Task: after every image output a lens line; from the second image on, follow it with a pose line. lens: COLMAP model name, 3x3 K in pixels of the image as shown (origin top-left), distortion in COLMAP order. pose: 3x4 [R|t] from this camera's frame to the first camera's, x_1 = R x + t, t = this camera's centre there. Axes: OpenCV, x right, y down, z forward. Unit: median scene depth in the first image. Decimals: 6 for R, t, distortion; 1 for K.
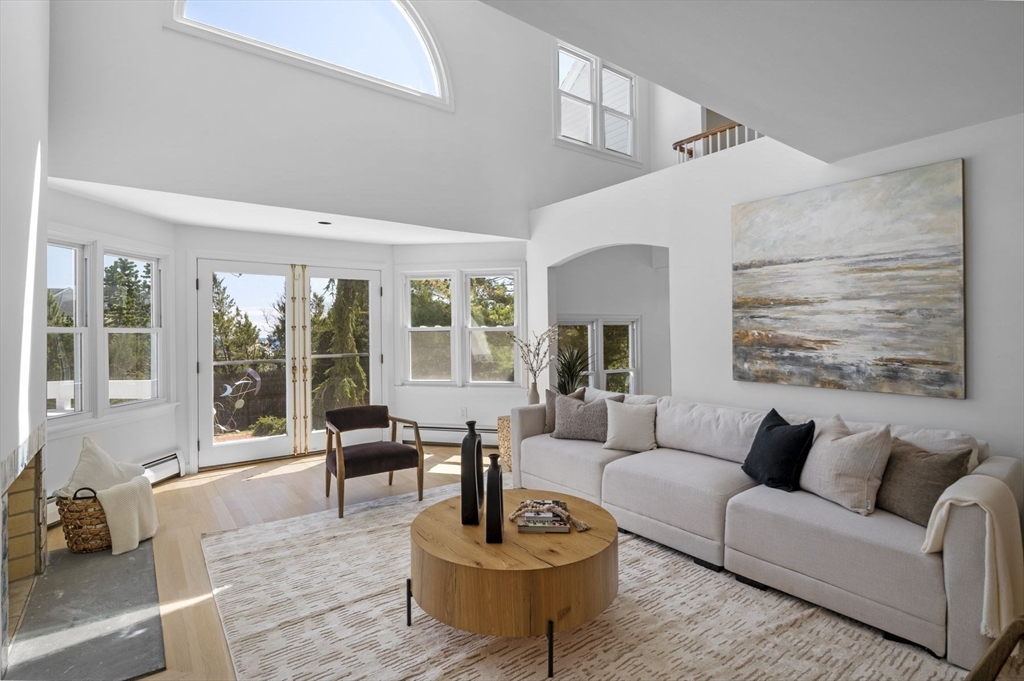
lens RADIAL K [[499.1, 0, 512.0], [0, 499.1, 330.2], [0, 0, 1]] dist [0.000105, 0.000436]
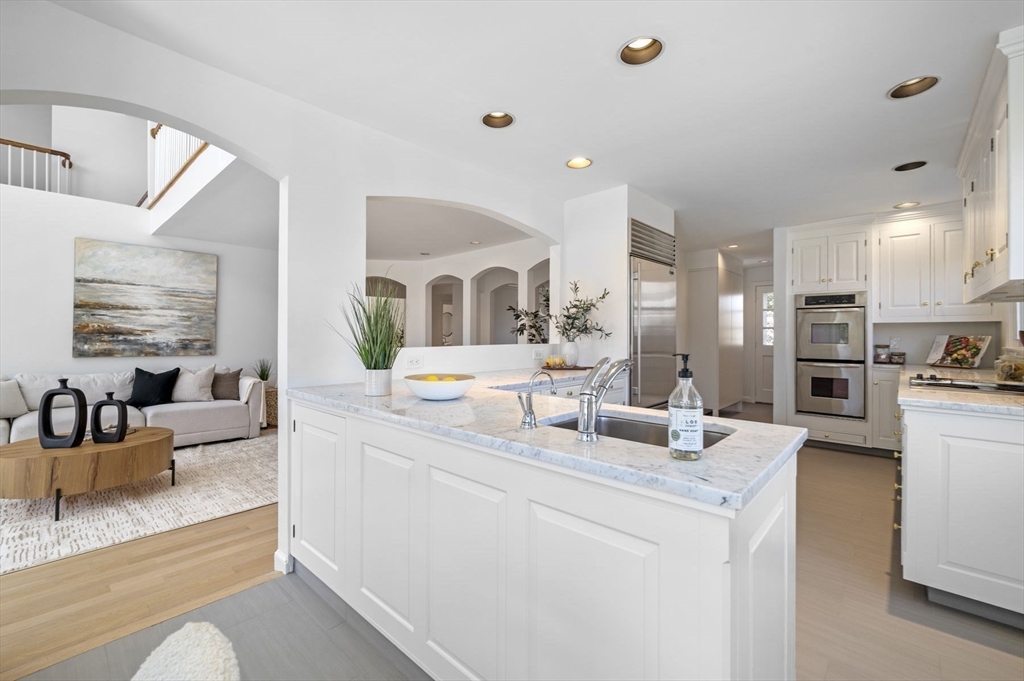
lens RADIAL K [[427.9, 0, 510.2], [0, 427.9, 334.0], [0, 0, 1]] dist [-0.002379, -0.000184]
pose [[-0.181868, 0.016455, 0.983185, -1.127516], [-0.002546, 0.999849, -0.017204, 0.056627], [-0.983320, -0.005632, -0.181799, -0.022269]]
